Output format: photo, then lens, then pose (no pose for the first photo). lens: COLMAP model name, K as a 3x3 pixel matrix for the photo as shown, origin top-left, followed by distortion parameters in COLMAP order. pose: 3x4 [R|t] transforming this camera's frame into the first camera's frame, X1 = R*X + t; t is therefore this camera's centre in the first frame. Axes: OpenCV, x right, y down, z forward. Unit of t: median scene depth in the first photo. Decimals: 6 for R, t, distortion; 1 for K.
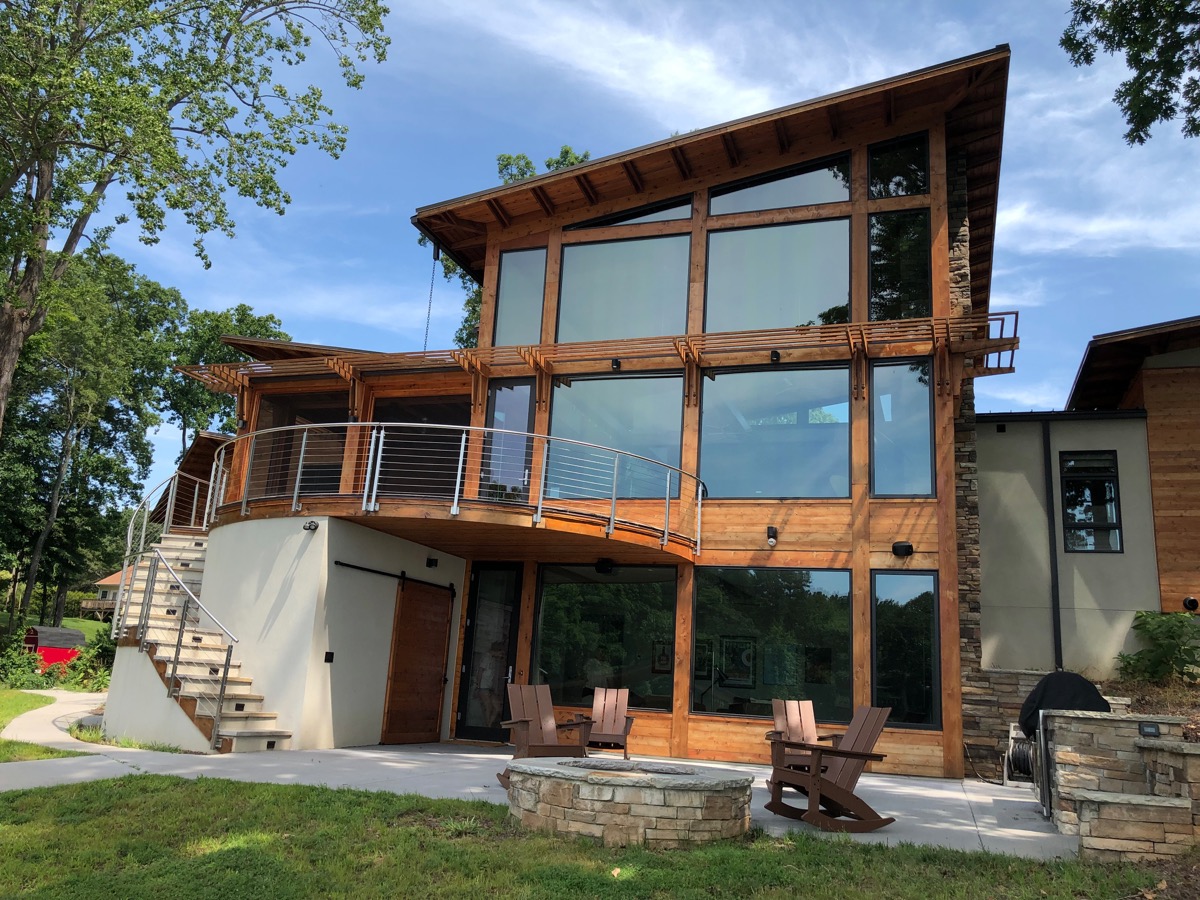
lens RADIAL K [[979.1, 0, 600.0], [0, 979.1, 450.0], [0, 0, 1]] dist [0.091447, -0.150590]
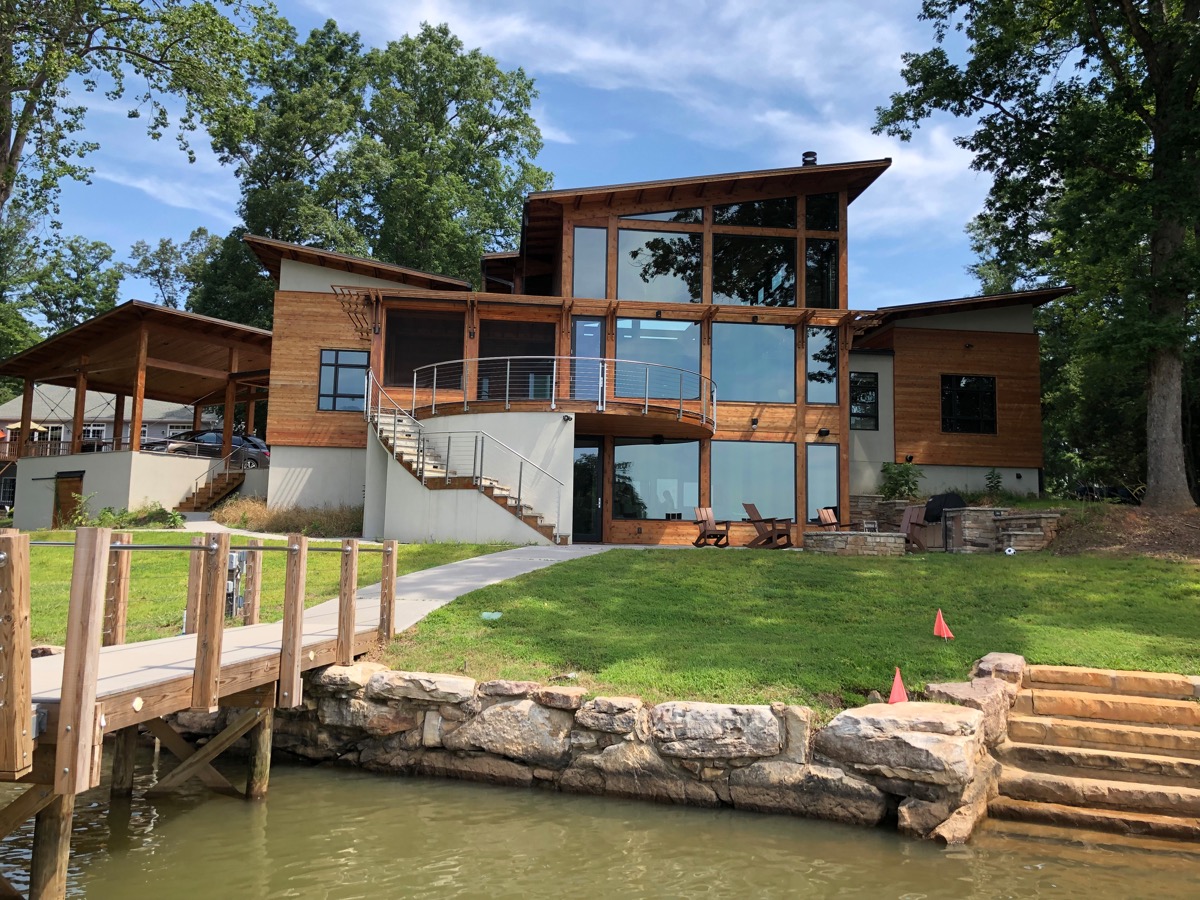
lens RADIAL K [[979.1, 0, 600.0], [0, 979.1, 450.0], [0, 0, 1]] dist [0.091447, -0.150590]
pose [[0.902885, 0.000648, 0.429882, -0.837112], [-0.070533, 0.986670, 0.146654, -0.105585], [-0.424057, -0.162732, 0.890895, -0.469896]]
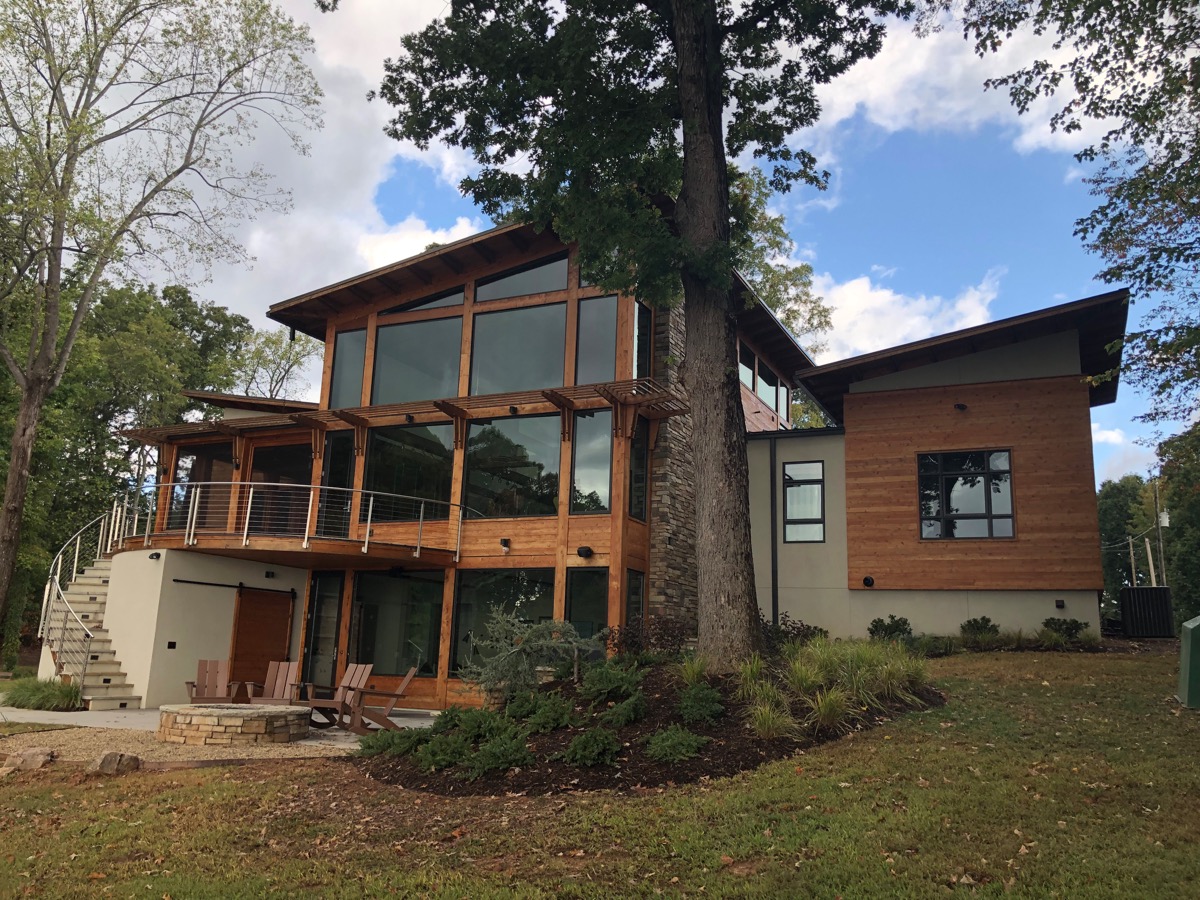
lens RADIAL K [[979.1, 0, 600.0], [0, 979.1, 450.0], [0, 0, 1]] dist [0.091447, -0.150590]
pose [[0.993774, -0.049413, -0.099858, 0.440183], [0.051751, 0.998440, 0.020958, -0.065037], [0.098666, -0.025995, 0.994781, -0.326458]]
